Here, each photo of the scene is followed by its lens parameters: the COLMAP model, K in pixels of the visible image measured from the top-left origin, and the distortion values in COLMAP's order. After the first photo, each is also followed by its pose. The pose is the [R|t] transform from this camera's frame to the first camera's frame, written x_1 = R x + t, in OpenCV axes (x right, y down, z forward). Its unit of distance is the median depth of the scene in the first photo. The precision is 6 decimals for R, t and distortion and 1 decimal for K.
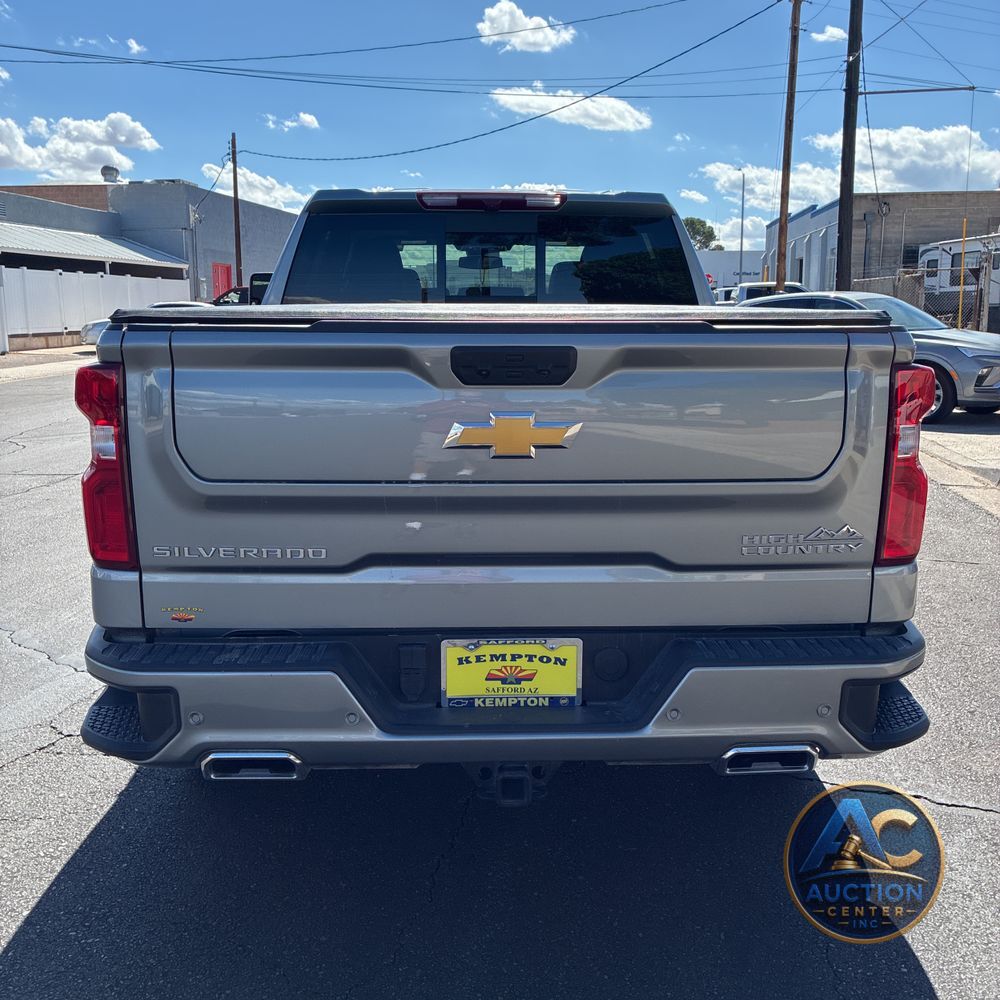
lens RADIAL K [[1020.3, 0, 499.0], [0, 1020.3, 498.2], [0, 0, 1]] dist [0.015942, 0.000000]
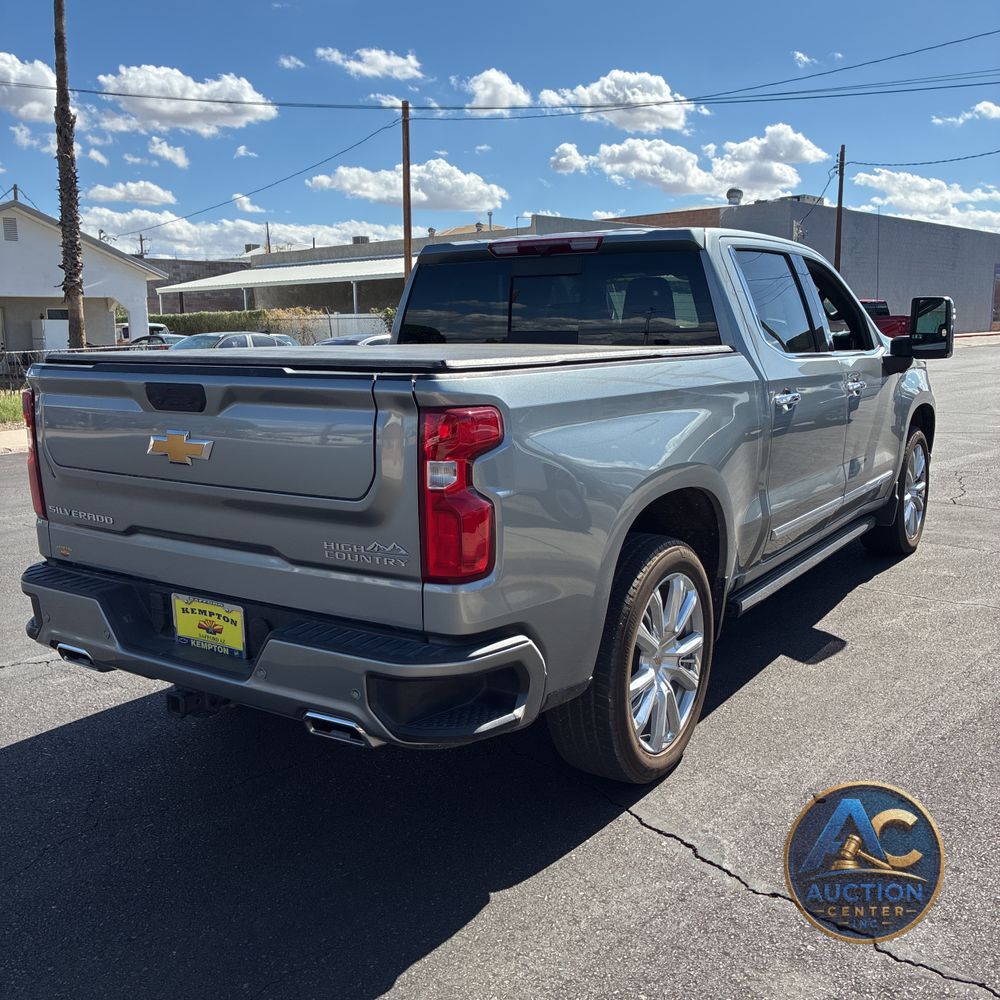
lens RADIAL K [[1020.3, 0, 498.3], [0, 1020.3, 492.6], [0, 0, 1]] dist [0.015942, 0.000000]
pose [[0.816836, 0.083736, -0.570761, 1.074962], [-0.092532, 0.995616, 0.013641, -0.056332], [0.569401, 0.041671, 0.821003, 0.103465]]
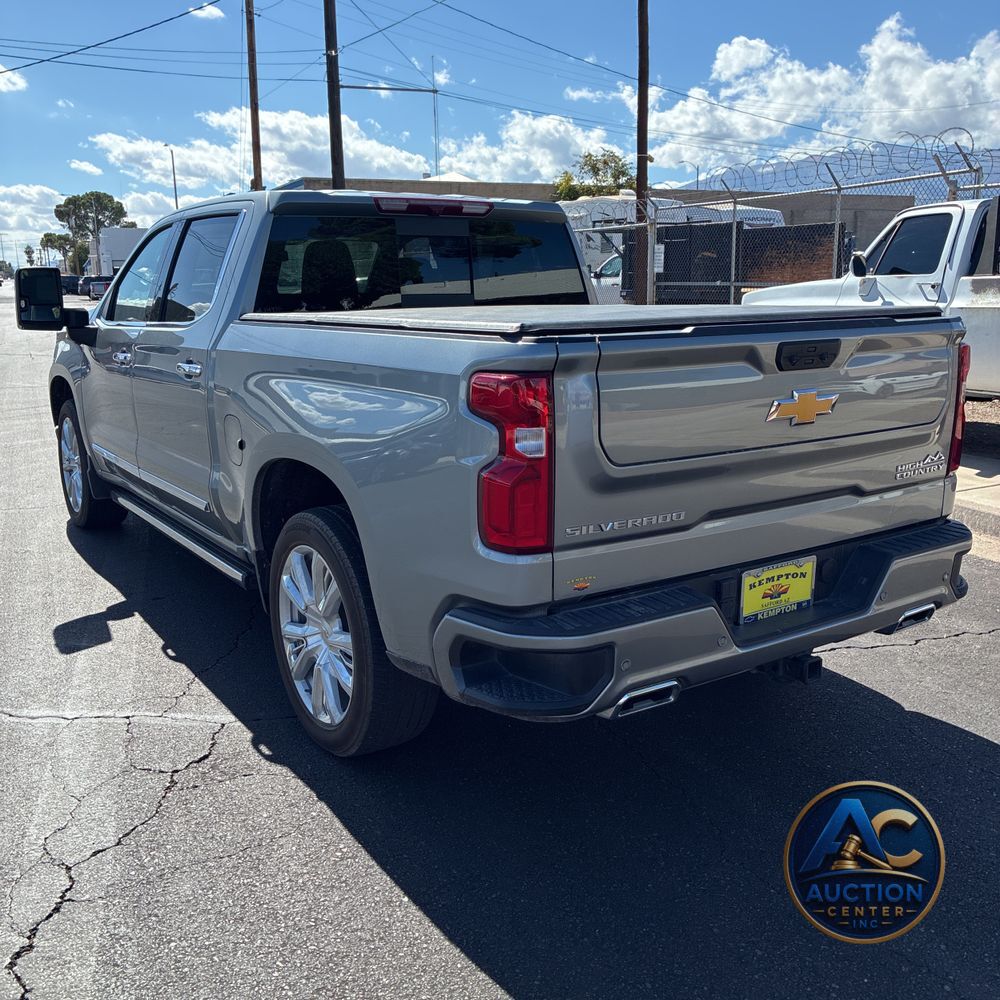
lens RADIAL K [[1020.3, 0, 500.5], [0, 1020.3, 504.2], [0, 0, 1]] dist [0.015942, 0.000000]
pose [[0.850971, -0.122078, 0.510828, -0.949687], [0.108834, 0.992488, 0.055882, -0.050485], [-0.513812, 0.008041, 0.857865, 0.051364]]
